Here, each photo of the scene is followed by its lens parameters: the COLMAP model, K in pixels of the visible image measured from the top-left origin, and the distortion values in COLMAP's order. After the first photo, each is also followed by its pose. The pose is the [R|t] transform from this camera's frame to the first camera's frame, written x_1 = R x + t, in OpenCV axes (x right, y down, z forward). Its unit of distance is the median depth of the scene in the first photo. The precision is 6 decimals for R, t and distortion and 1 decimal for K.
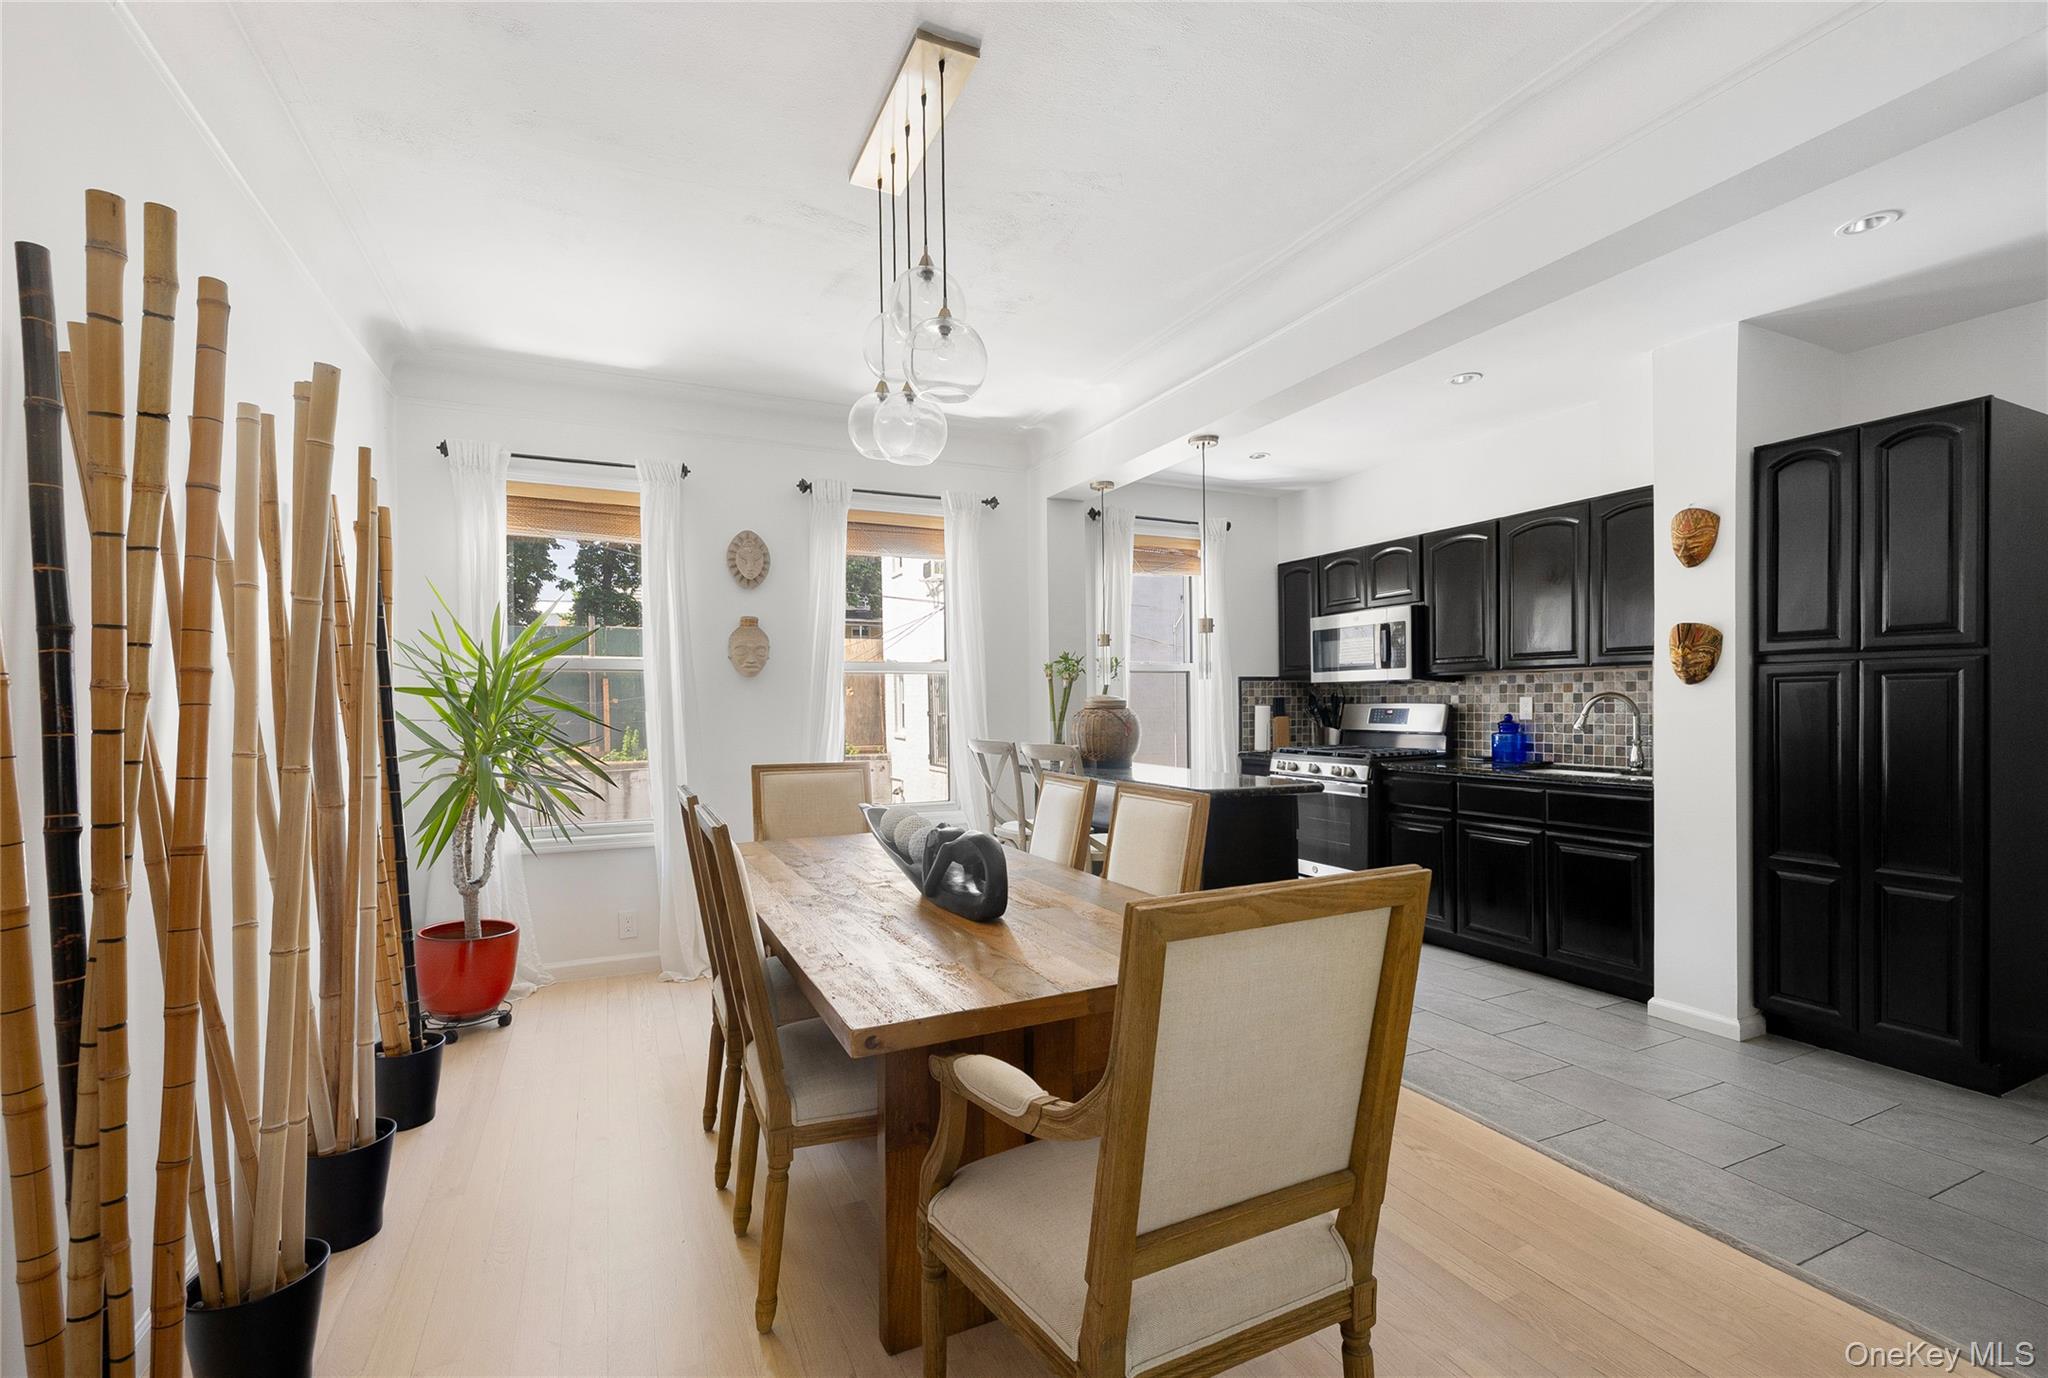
lens RADIAL K [[905.0, 0, 1030.9], [0, 905.0, 697.4], [0, 0, 1]] dist [0.000600, -0.000402]
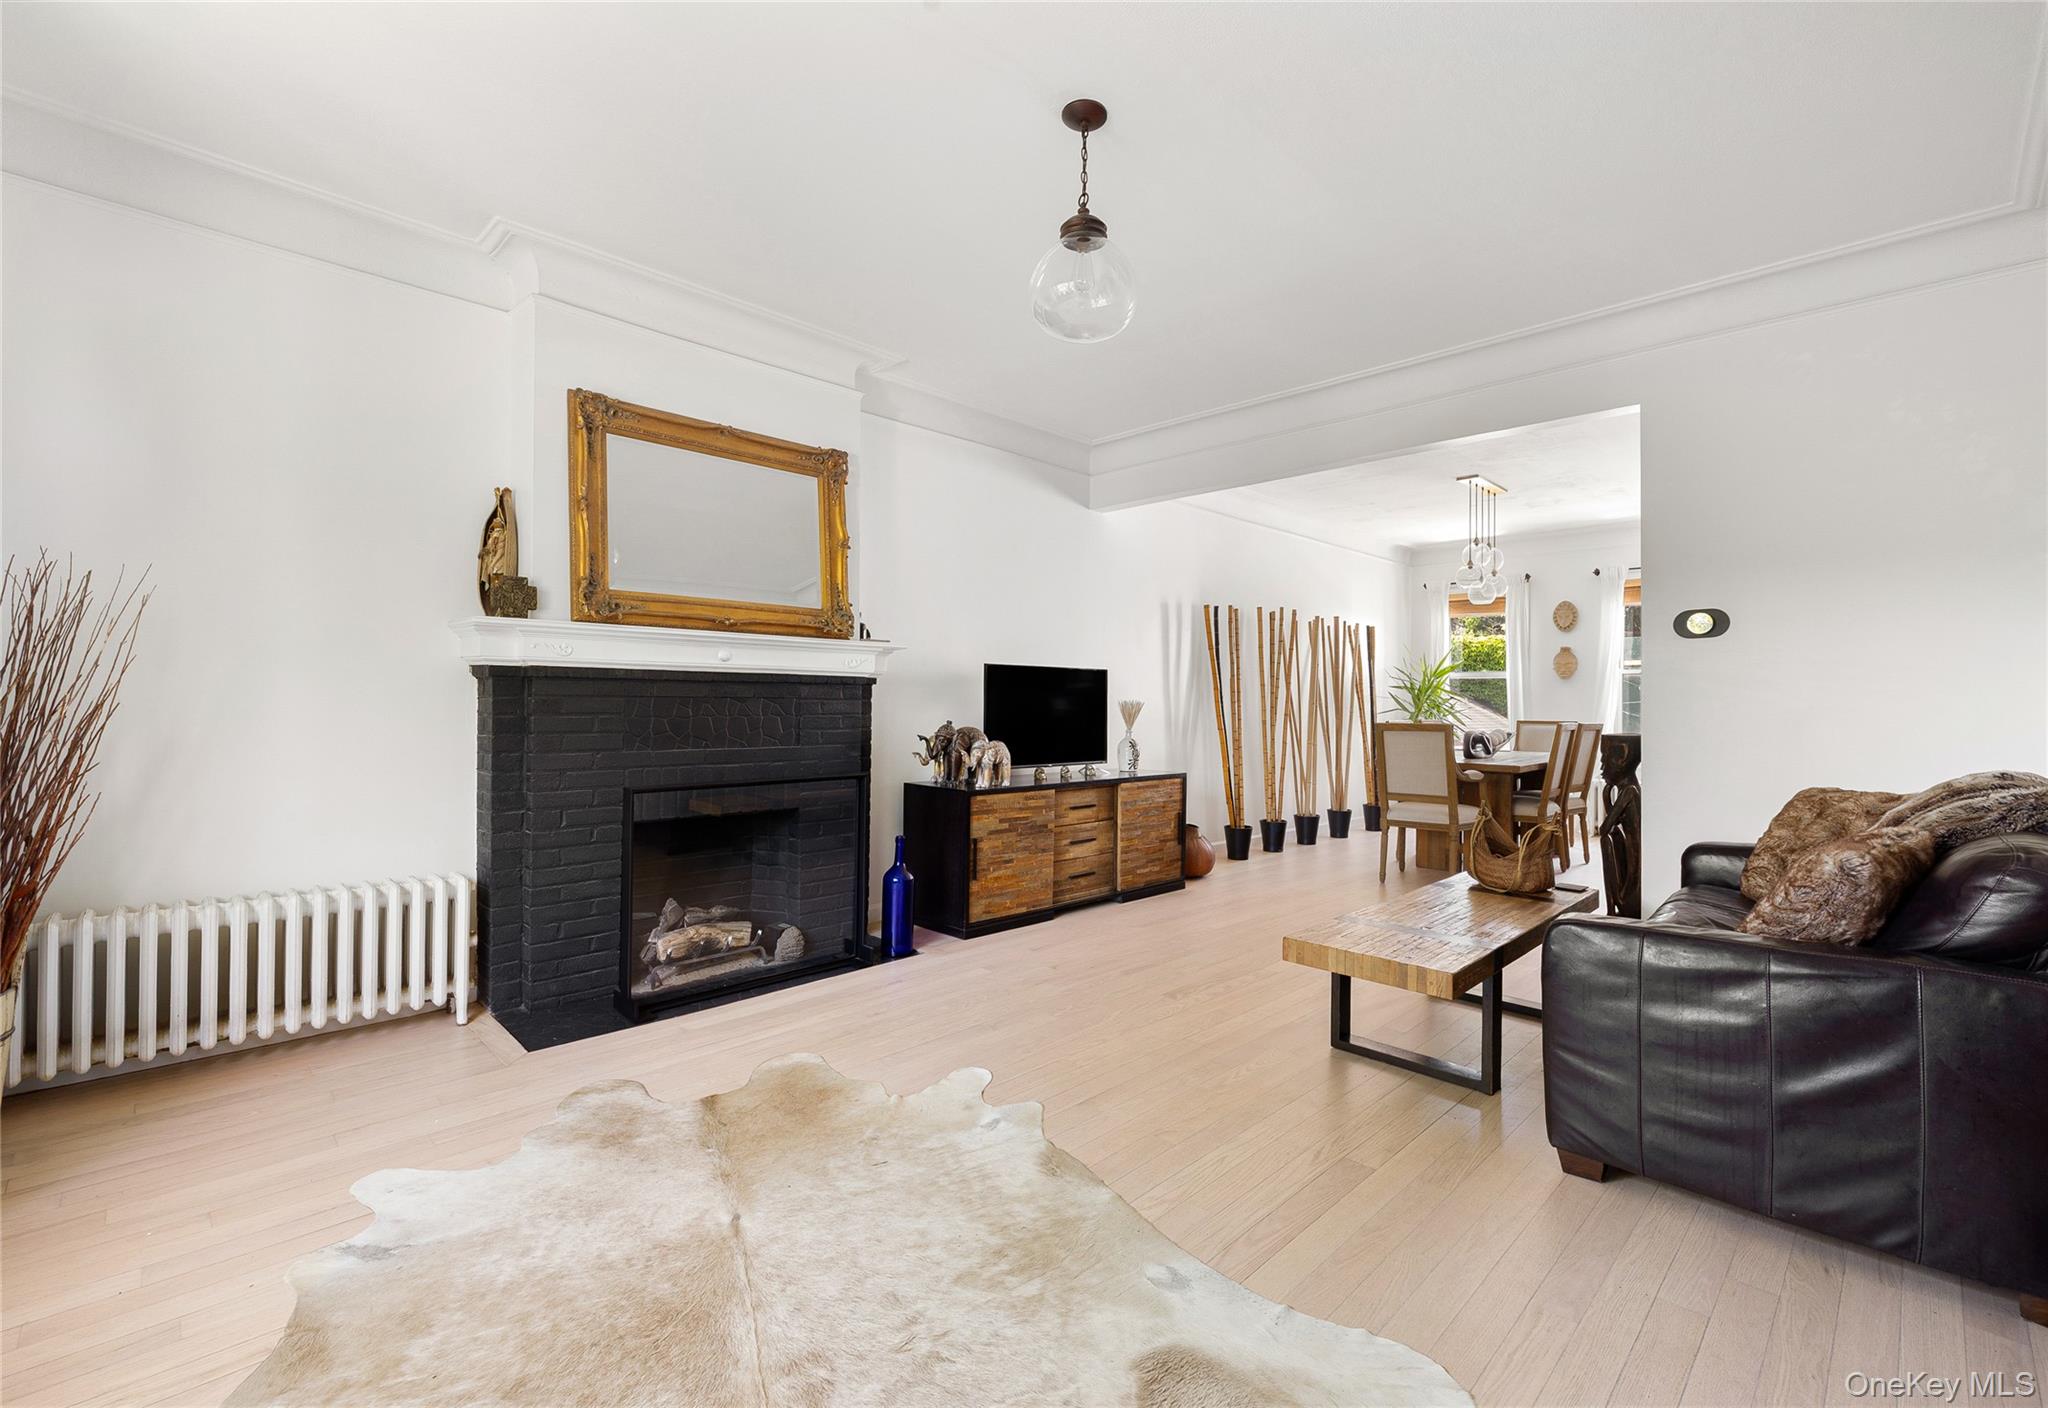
lens RADIAL K [[886.0, 0, 1040.5], [0, 886.0, 701.2], [0, 0, 1]] dist [0.014187, 0.000189]
pose [[0.335700, 0.005866, -0.941951, 1.119069], [-0.003616, 0.999981, 0.004938, 0.018359], [0.941962, 0.001748, 0.335715, -0.673988]]
